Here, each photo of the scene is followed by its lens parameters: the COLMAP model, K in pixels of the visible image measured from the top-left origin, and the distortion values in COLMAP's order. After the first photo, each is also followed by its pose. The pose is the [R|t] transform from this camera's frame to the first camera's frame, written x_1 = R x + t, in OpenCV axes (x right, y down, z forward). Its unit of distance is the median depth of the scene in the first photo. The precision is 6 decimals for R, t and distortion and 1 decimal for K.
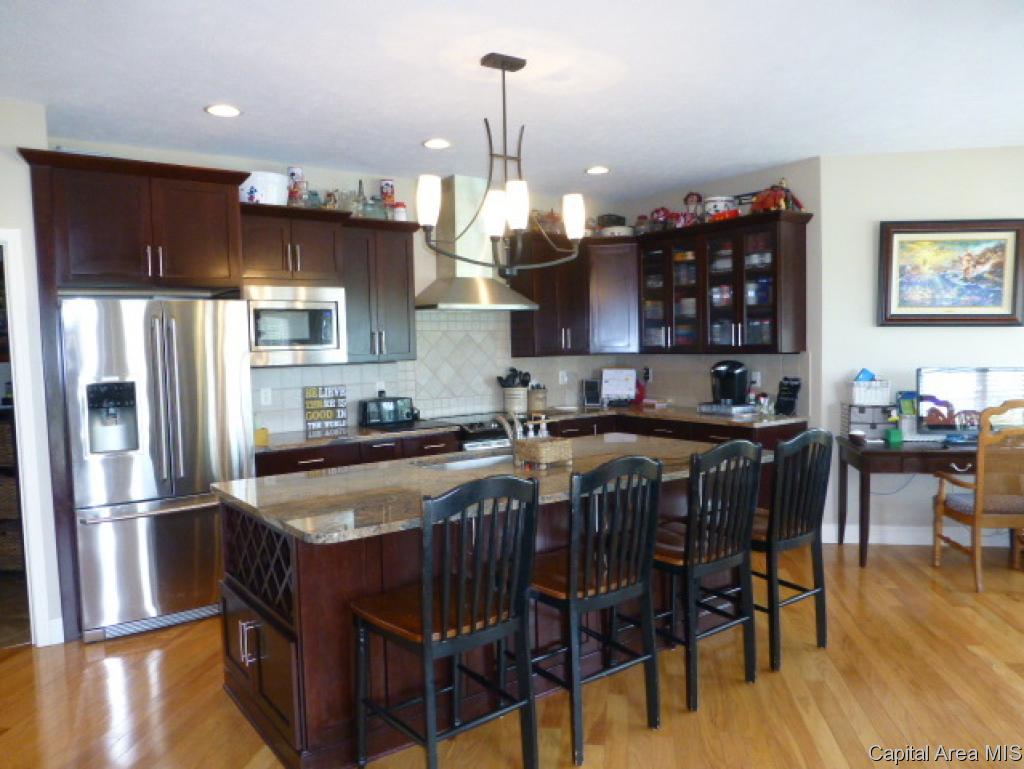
lens RADIAL K [[737.0, 0, 509.9], [0, 737.0, 389.4], [0, 0, 1]] dist [-0.011314, 0.005410]
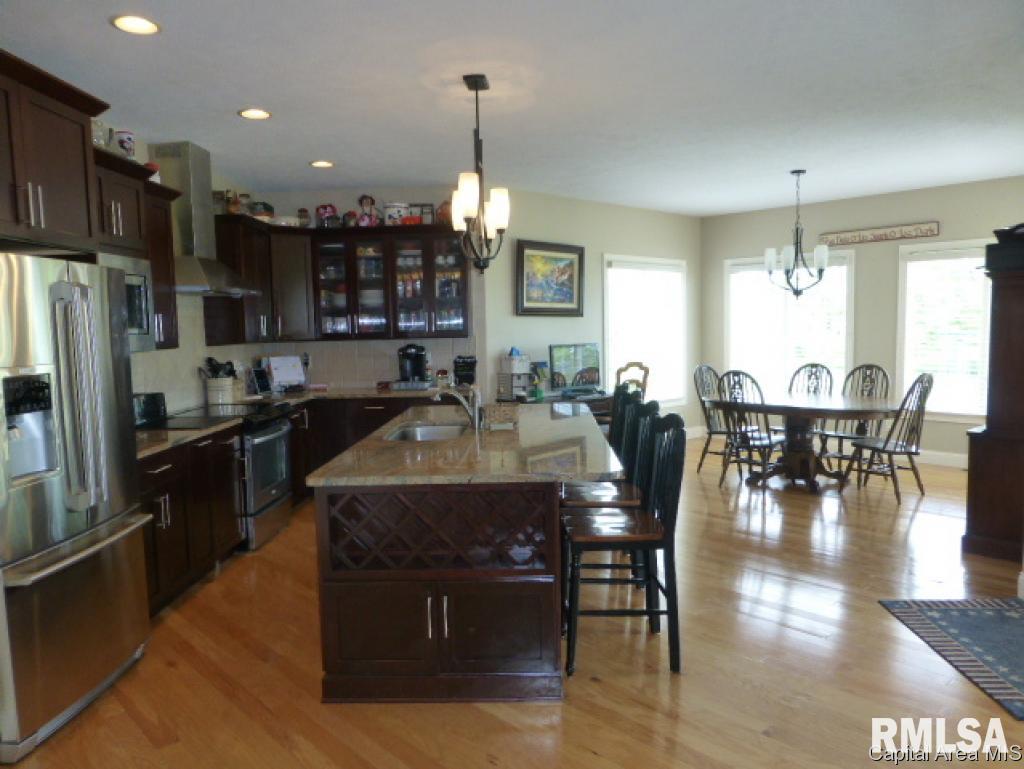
lens RADIAL K [[737.0, 0, 507.0], [0, 737.0, 380.7], [0, 0, 1]] dist [-0.011314, 0.005410]
pose [[0.630675, -0.055442, 0.774064, -0.546723], [0.061945, 0.997859, 0.021001, 0.004273], [-0.773571, 0.034705, 0.632759, 0.146493]]
